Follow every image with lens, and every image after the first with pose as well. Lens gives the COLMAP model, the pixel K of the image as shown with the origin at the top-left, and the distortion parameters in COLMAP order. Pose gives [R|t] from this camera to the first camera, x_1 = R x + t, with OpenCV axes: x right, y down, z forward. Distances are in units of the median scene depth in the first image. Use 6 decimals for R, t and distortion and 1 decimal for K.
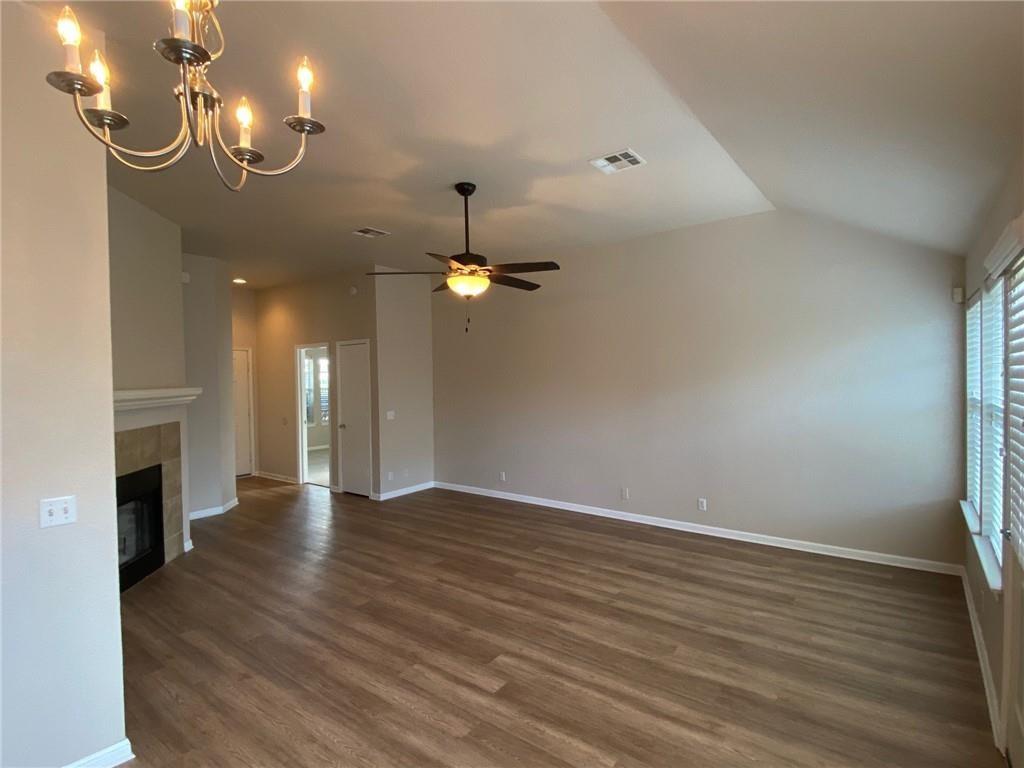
lens RADIAL K [[524.0, 0, 512.0], [0, 524.0, 384.0], [0, 0, 1]] dist [0.027215, -0.015687]
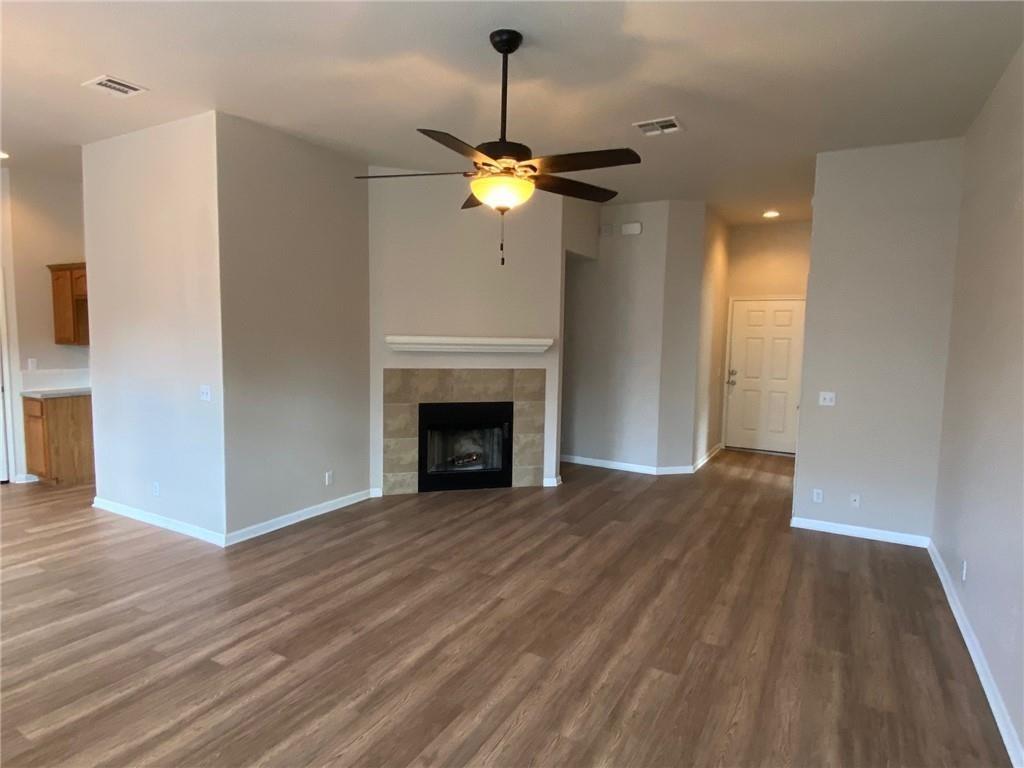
lens RADIAL K [[593.6, 0, 512.0], [0, 593.6, 384.0], [0, 0, 1]] dist [-0.002460, -0.002809]
pose [[0.132871, 0.108926, -0.985130, 0.685111], [-0.041304, 0.993688, 0.104301, -0.025474], [0.990272, 0.026831, 0.136531, 0.914820]]
